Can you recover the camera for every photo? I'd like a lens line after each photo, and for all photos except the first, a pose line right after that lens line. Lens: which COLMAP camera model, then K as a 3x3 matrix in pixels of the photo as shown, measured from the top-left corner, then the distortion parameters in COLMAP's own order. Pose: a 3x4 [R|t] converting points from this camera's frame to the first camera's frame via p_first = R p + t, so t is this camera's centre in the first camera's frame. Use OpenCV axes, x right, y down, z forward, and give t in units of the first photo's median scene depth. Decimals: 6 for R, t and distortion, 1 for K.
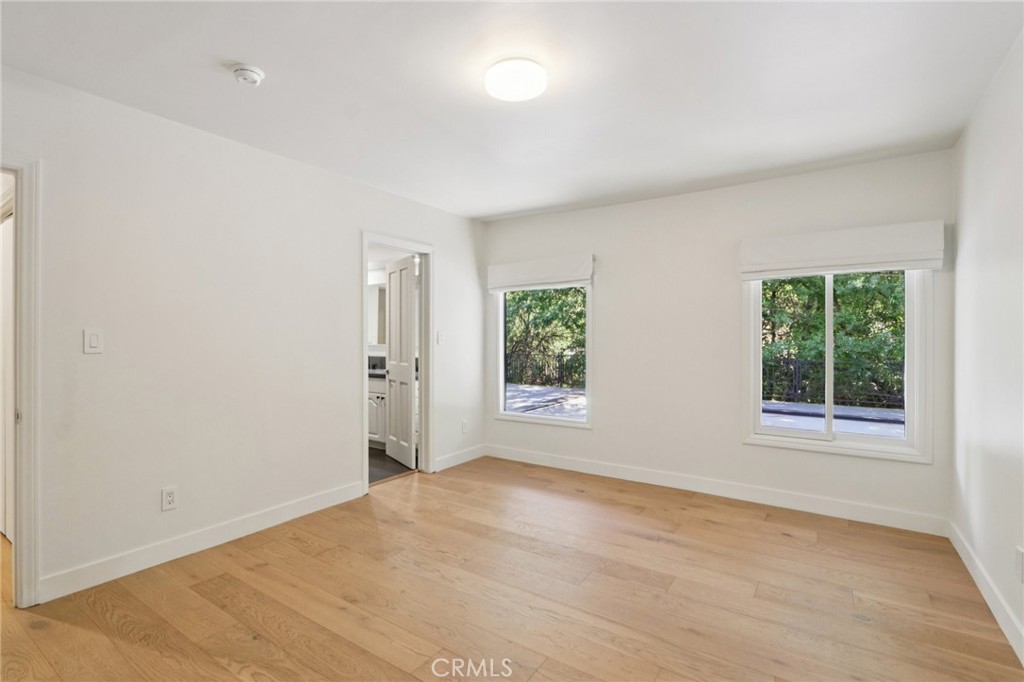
lens RADIAL K [[477.9, 0, 513.5], [0, 477.9, 339.1], [0, 0, 1]] dist [0.000636, 0.000011]
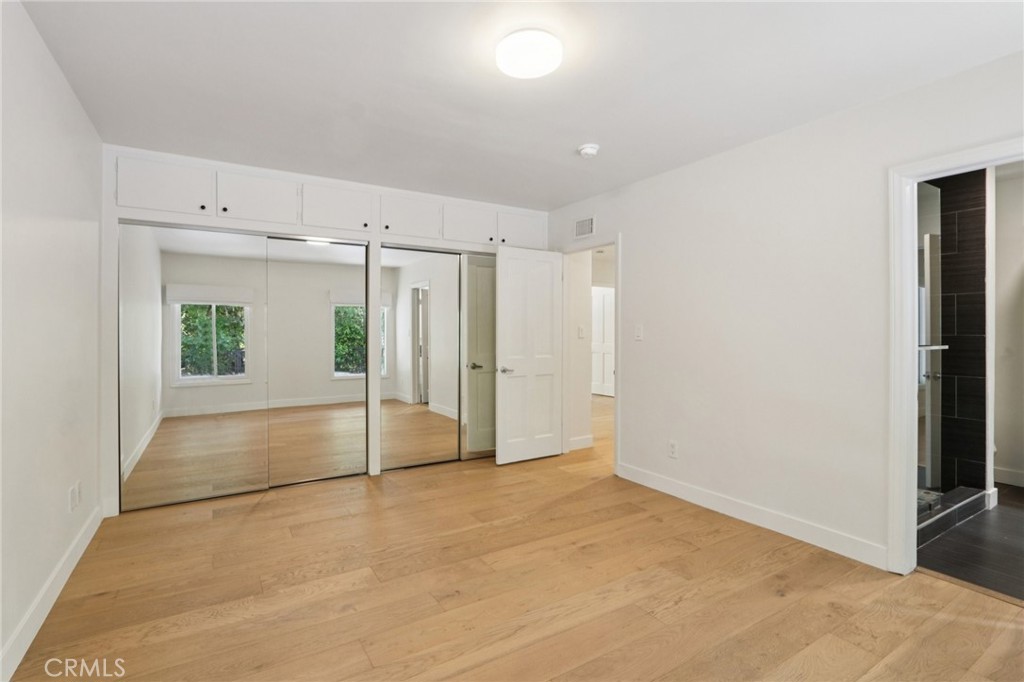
lens RADIAL K [[477.9, 0, 488.6], [0, 477.9, 310.9], [0, 0, 1]] dist [0.000636, 0.000011]
pose [[-0.441336, -0.044852, -0.896220, 0.769725], [-0.003698, 0.998832, -0.048167, 0.000751], [0.897334, -0.017943, -0.440987, 1.140609]]
